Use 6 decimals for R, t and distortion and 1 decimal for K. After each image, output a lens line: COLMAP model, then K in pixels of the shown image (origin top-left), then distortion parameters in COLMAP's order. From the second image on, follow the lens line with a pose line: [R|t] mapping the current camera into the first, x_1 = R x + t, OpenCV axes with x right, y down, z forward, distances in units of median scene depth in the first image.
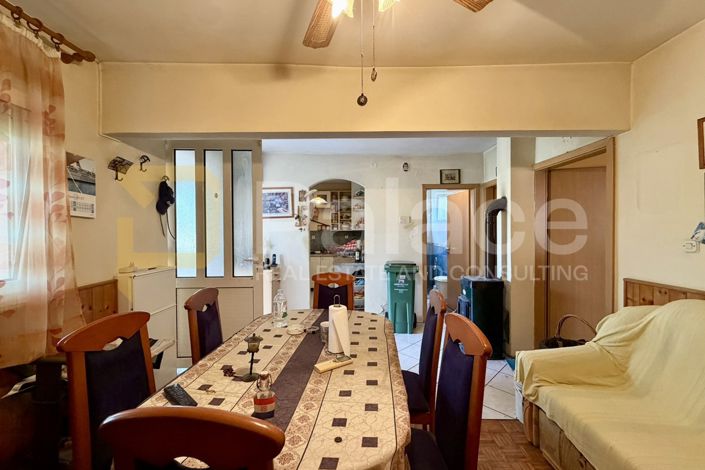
lens RADIAL K [[281.2, 0, 350.1], [0, 281.2, 234.4], [0, 0, 1]] dist [-0.001458, 0.000179]
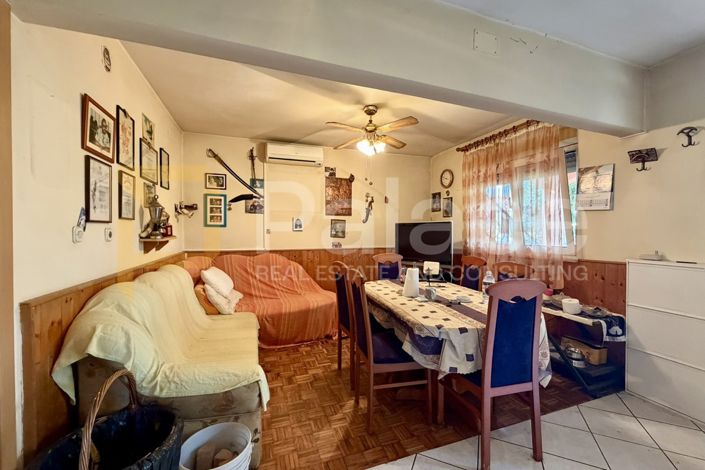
lens RADIAL K [[281.2, 0, 350.1], [0, 281.2, 234.4], [0, 0, 1]] dist [-0.001458, 0.000179]
pose [[-0.944108, 0.006959, -0.329563, 0.617266], [-0.000915, 0.999718, 0.023732, 0.024189], [0.329635, 0.022707, -0.943835, 1.809836]]
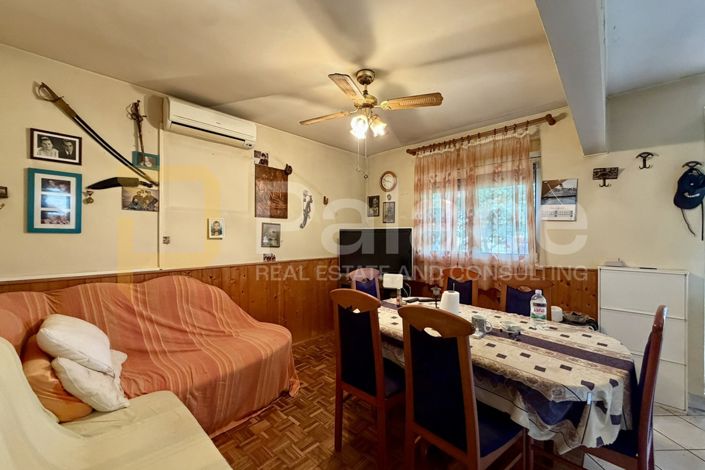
lens RADIAL K [[281.2, 0, 350.1], [0, 281.2, 234.4], [0, 0, 1]] dist [-0.001458, 0.000179]
pose [[-0.692332, 0.001227, -0.721578, 0.848795], [-0.008363, 0.999918, 0.009725, 0.005767], [0.721531, 0.012767, -0.692265, 1.159655]]
